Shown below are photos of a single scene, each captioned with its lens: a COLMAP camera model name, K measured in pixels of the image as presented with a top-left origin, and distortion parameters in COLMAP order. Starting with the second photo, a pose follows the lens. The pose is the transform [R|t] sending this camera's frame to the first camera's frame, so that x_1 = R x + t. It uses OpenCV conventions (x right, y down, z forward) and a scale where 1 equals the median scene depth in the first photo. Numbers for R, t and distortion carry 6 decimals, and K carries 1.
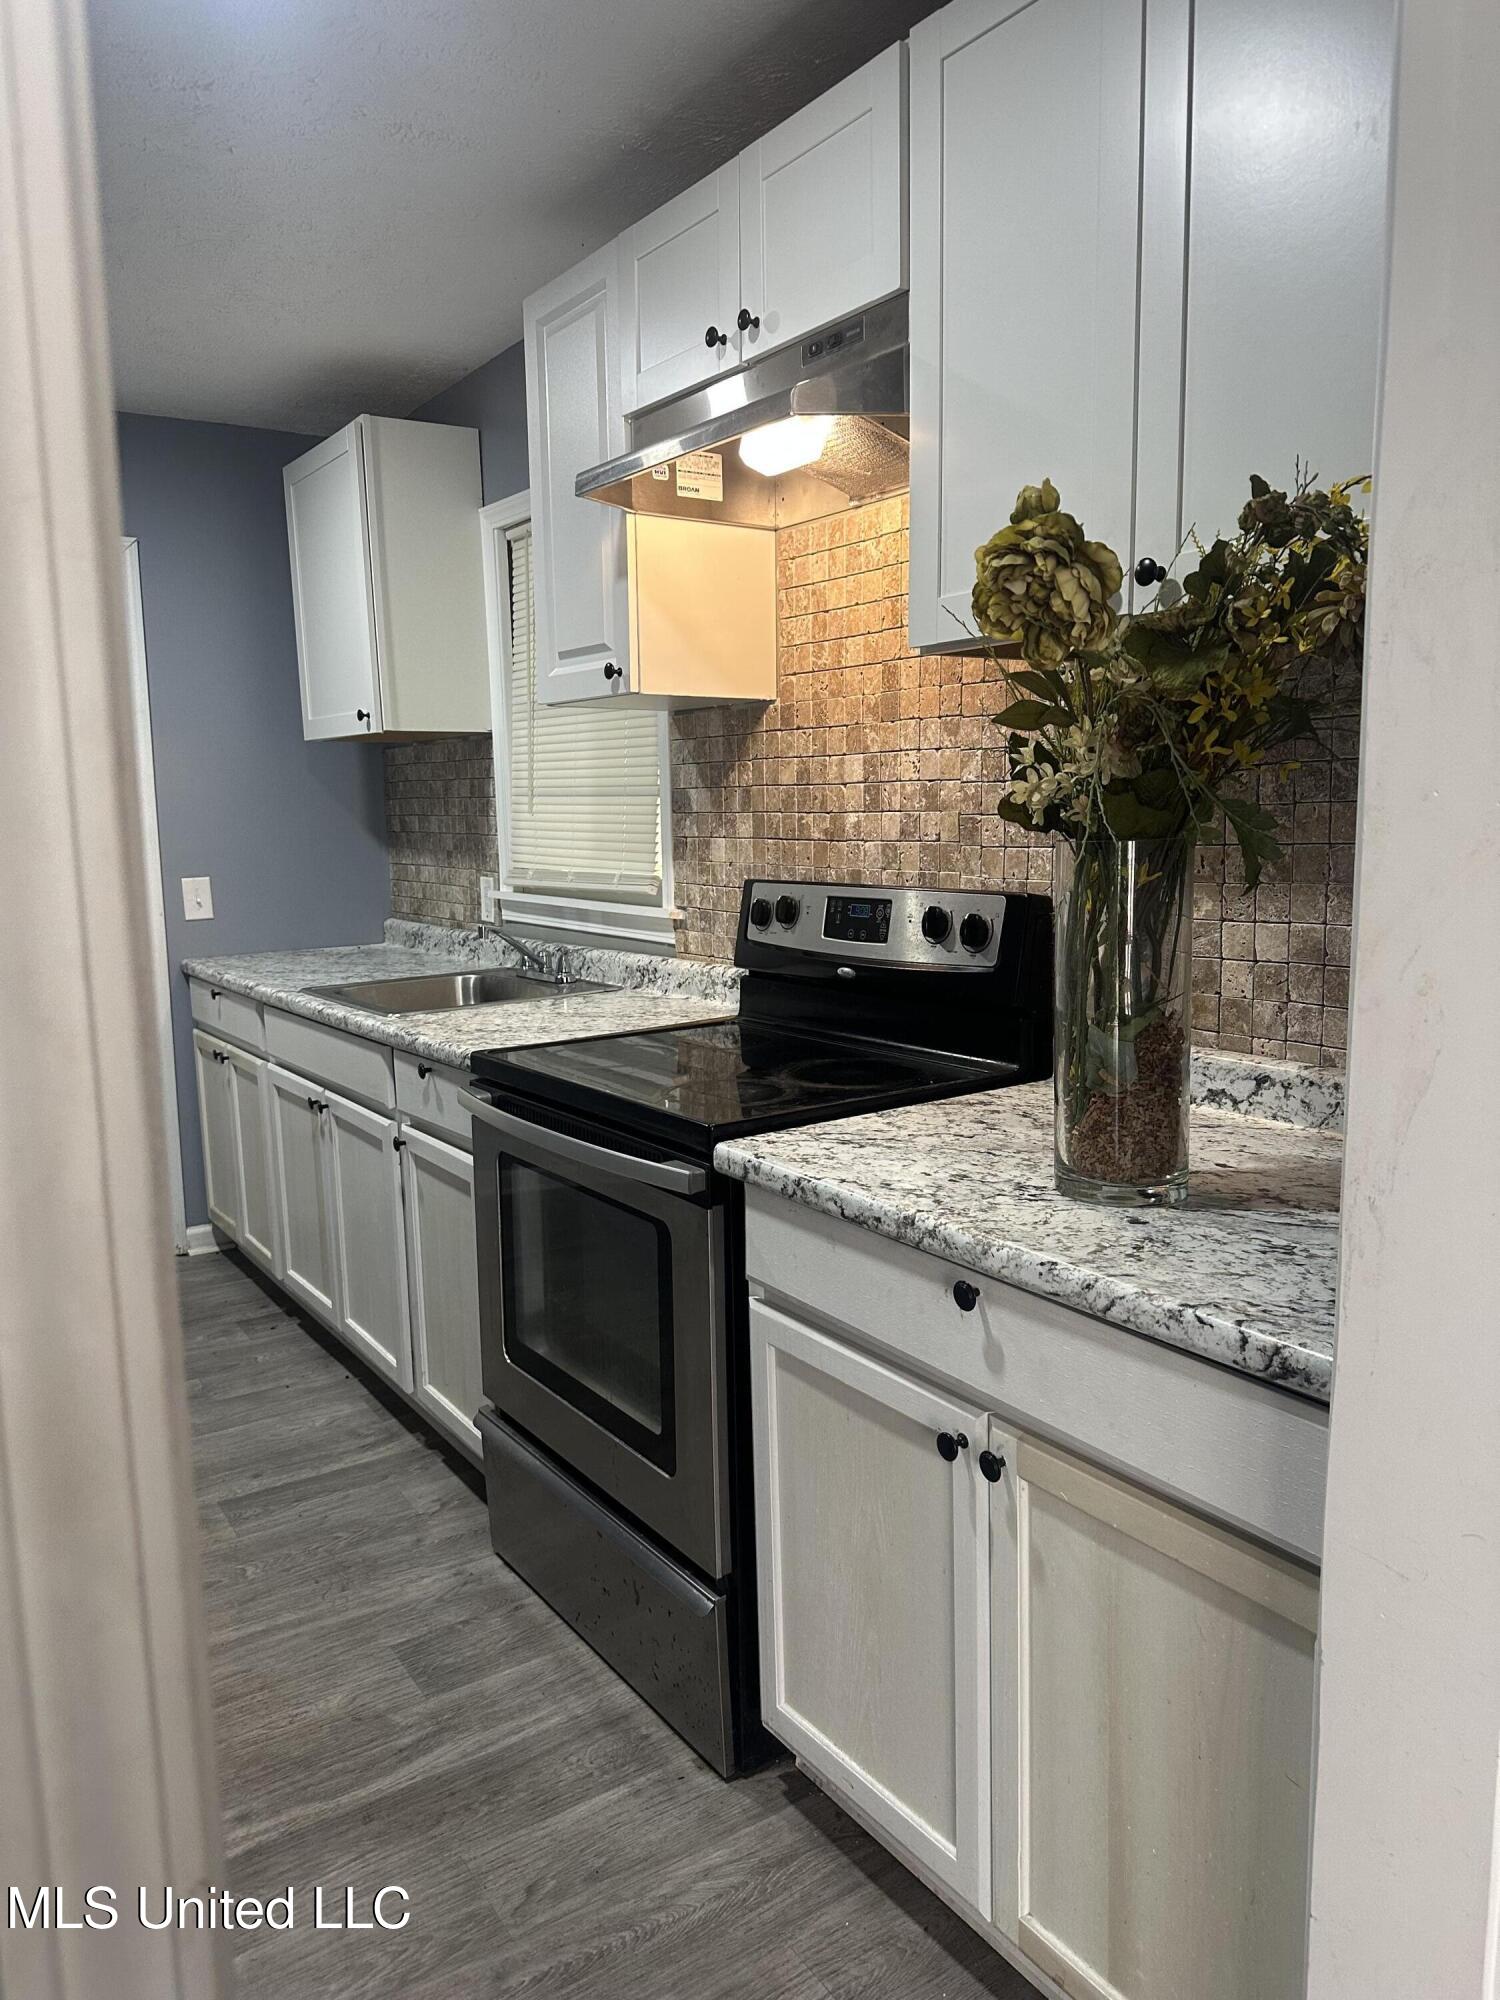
lens RADIAL K [[1390.0, 0, 758.1], [0, 1390.0, 1010.4], [0, 0, 1]] dist [0.064806, -0.077346]
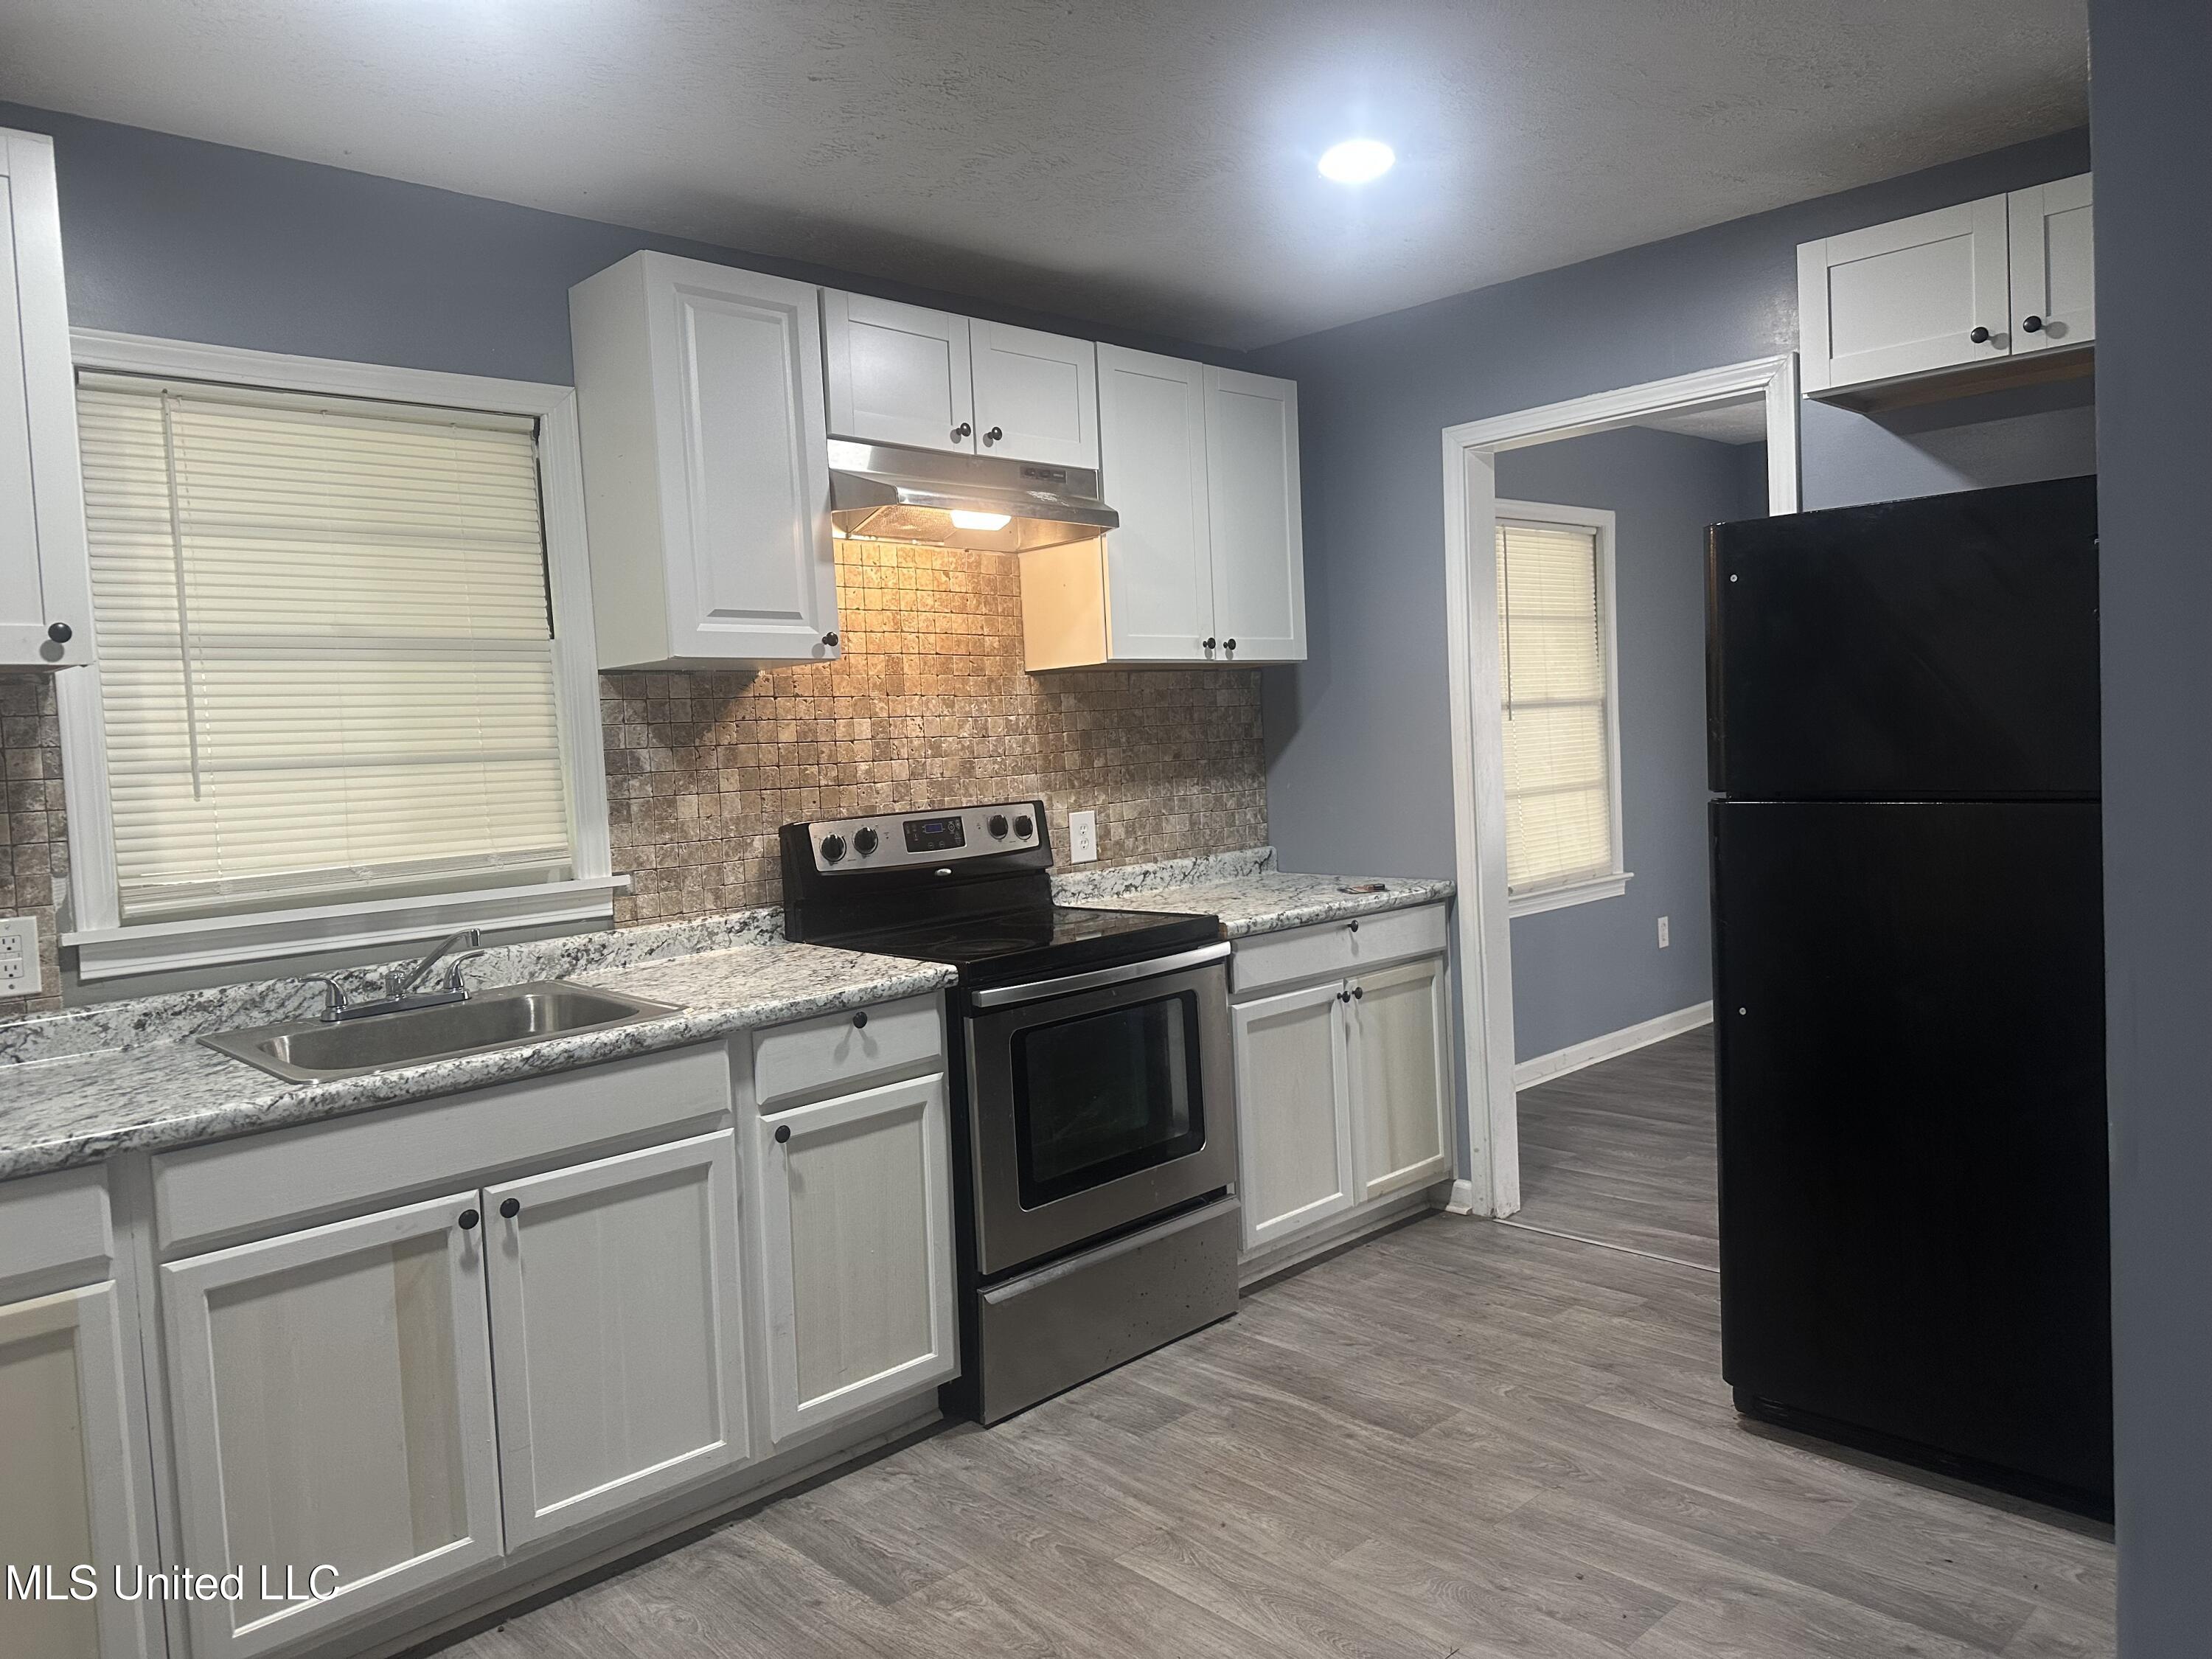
lens RADIAL K [[1537.3, 0, 1097.8], [0, 1537.3, 814.0], [0, 0, 1]] dist [0.064806, -0.077346]
pose [[-0.149791, -0.023735, 0.988433, -1.313514], [0.197971, 0.978747, 0.053503, -0.121343], [-0.968695, 0.203695, -0.141909, 0.946755]]
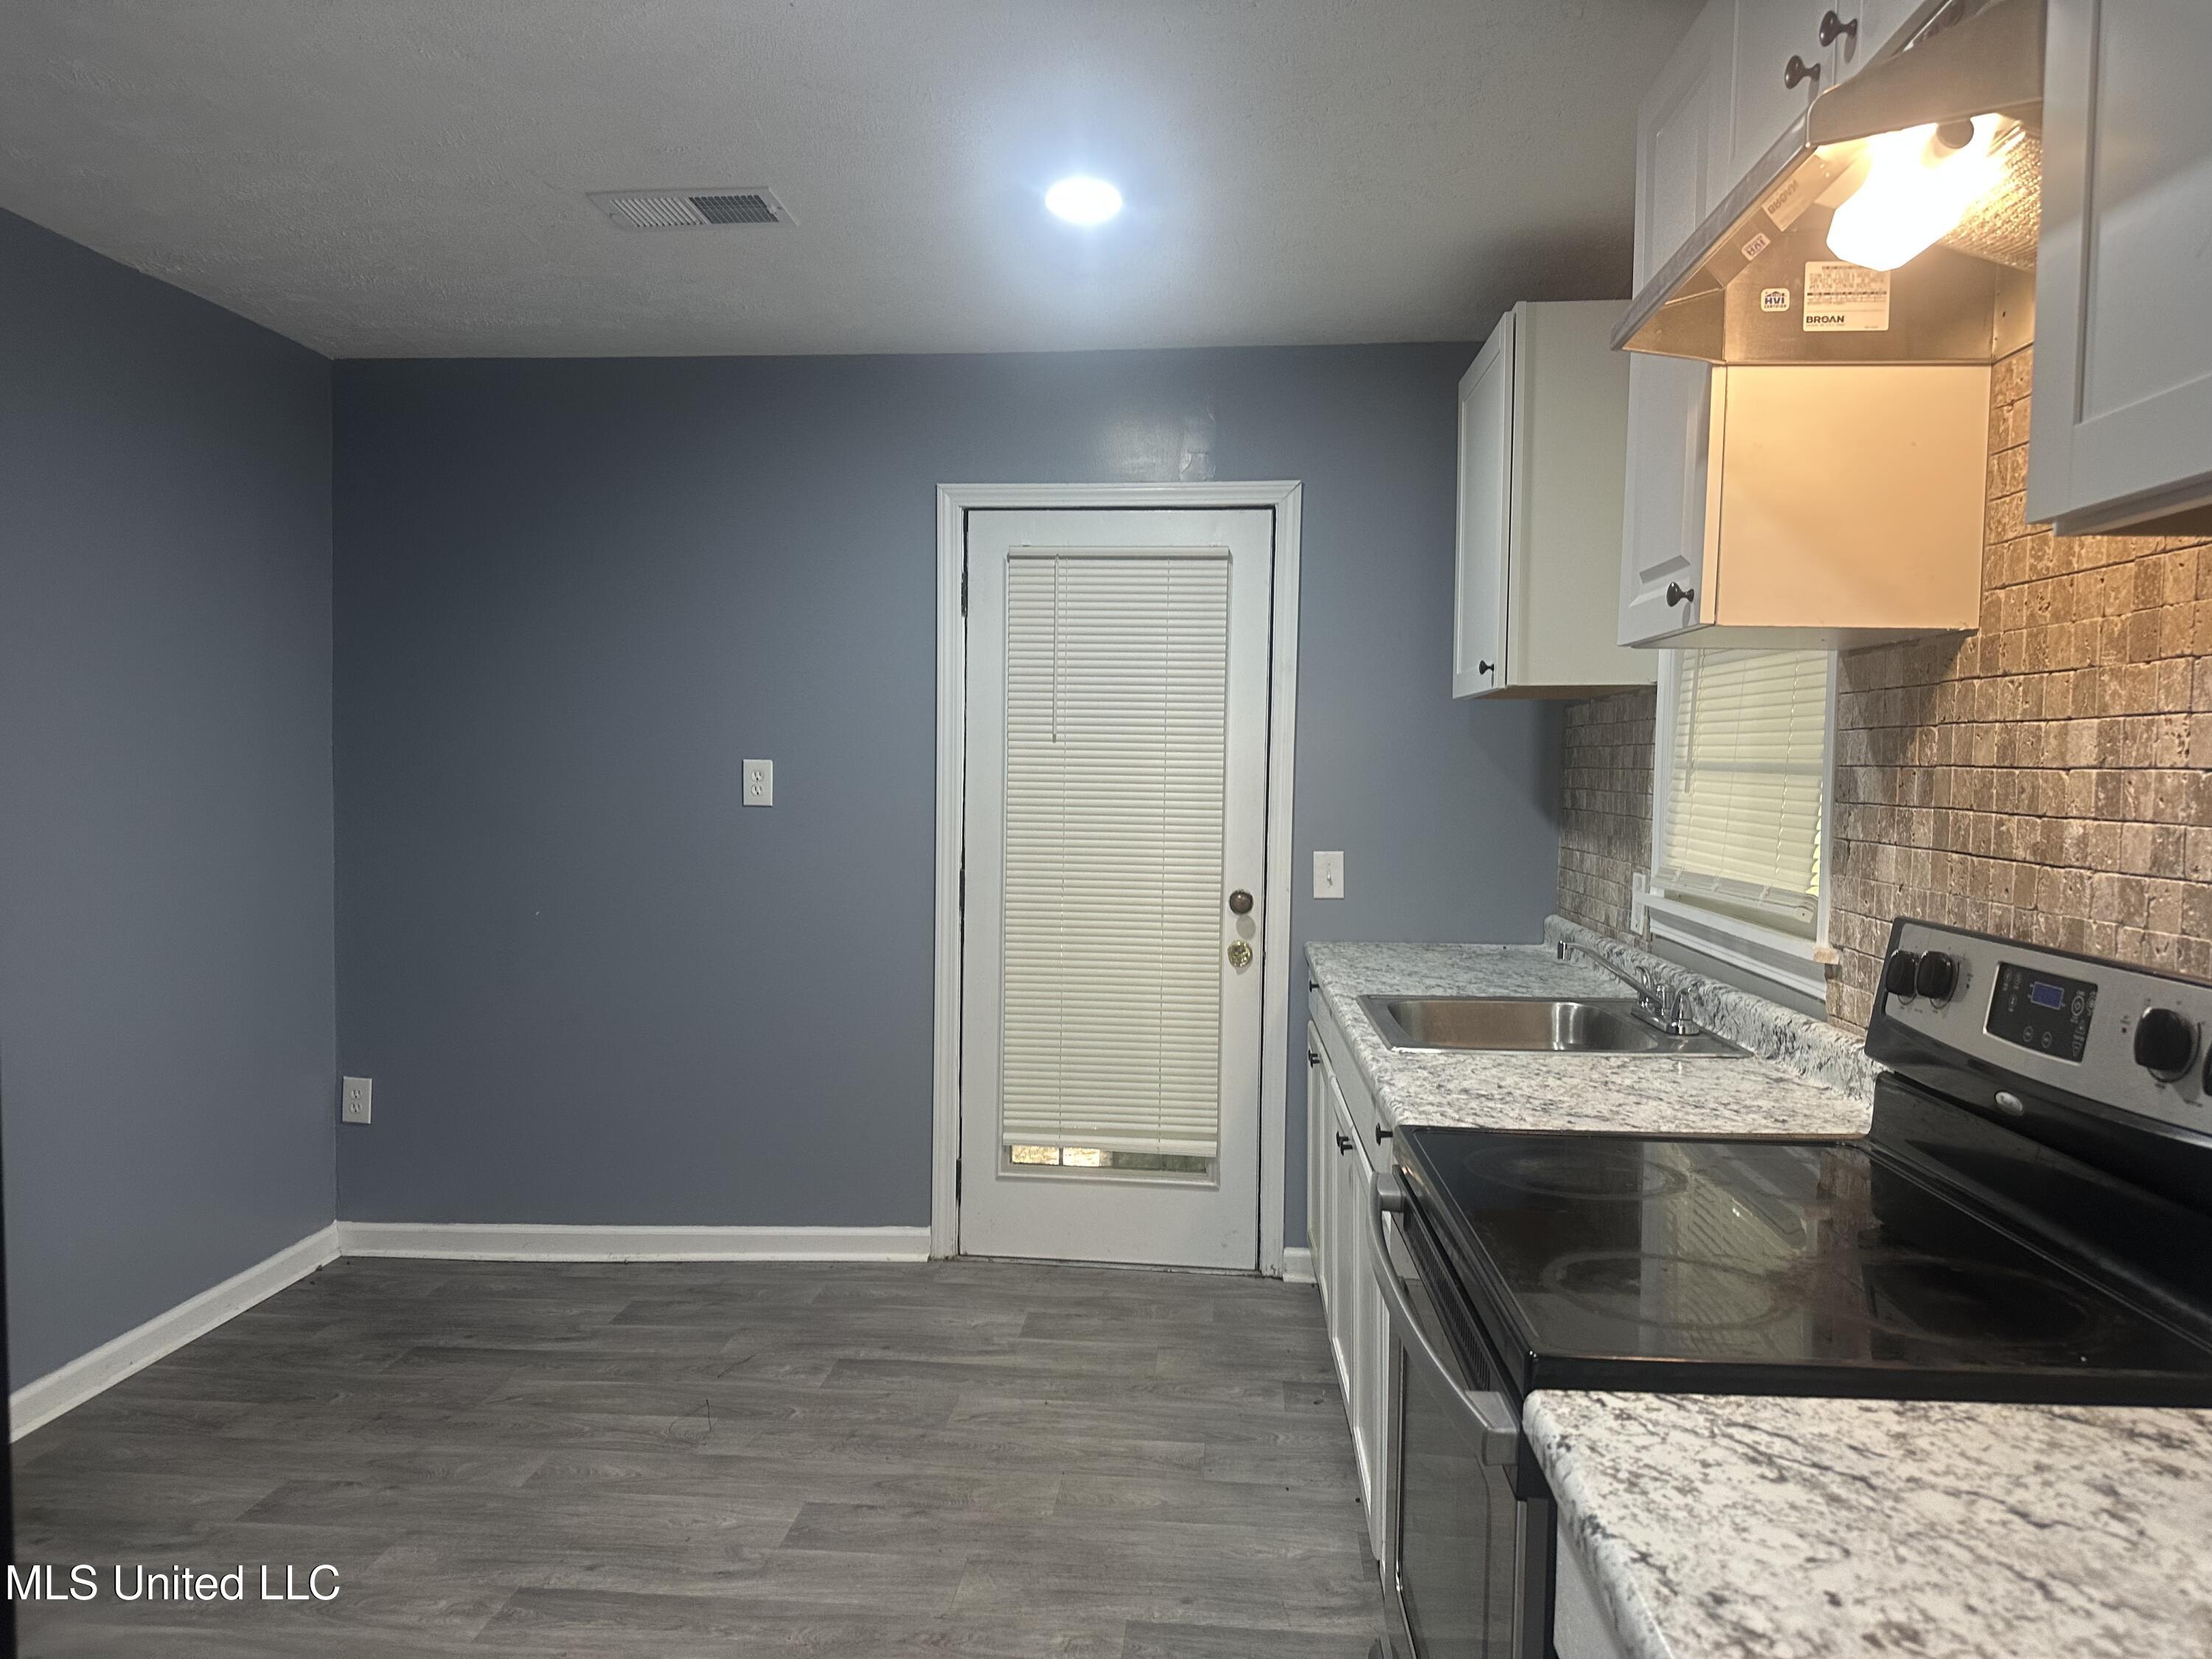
lens RADIAL K [[1537.3, 0, 1101.1], [0, 1537.3, 838.1], [0, 0, 1]] dist [0.064806, -0.077346]
pose [[0.777565, 0.055215, -0.626374, 0.148555], [-0.115909, 0.991653, -0.056473, -0.049261], [0.618027, 0.116514, 0.777474, 0.244312]]
